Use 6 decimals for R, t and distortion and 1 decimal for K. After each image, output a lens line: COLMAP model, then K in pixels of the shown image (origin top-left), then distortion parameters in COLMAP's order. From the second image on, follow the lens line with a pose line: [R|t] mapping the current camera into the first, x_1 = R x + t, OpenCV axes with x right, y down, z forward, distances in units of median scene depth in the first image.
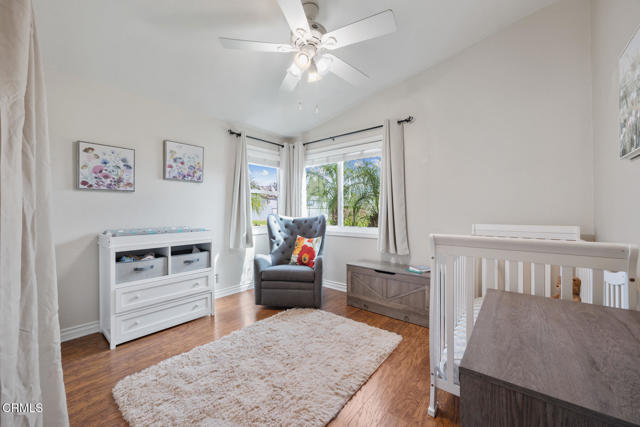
lens RADIAL K [[252.8, 0, 320.0], [0, 252.8, 213.5], [0, 0, 1]] dist [0.001636, 0.000178]
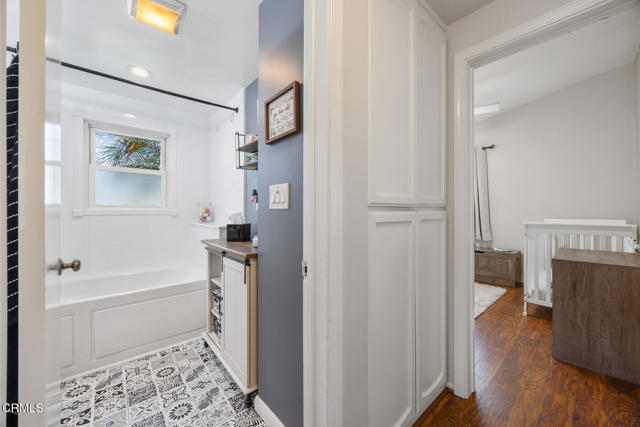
lens RADIAL K [[245.0, 0, 319.1], [0, 245.0, 211.9], [0, 0, 1]] dist [0.000218, 0.000225]
pose [[0.986579, -0.001785, -0.163272, -0.584165], [0.001213, 0.999993, -0.003604, 0.005931], [0.163277, 0.003357, 0.986575, -0.802669]]
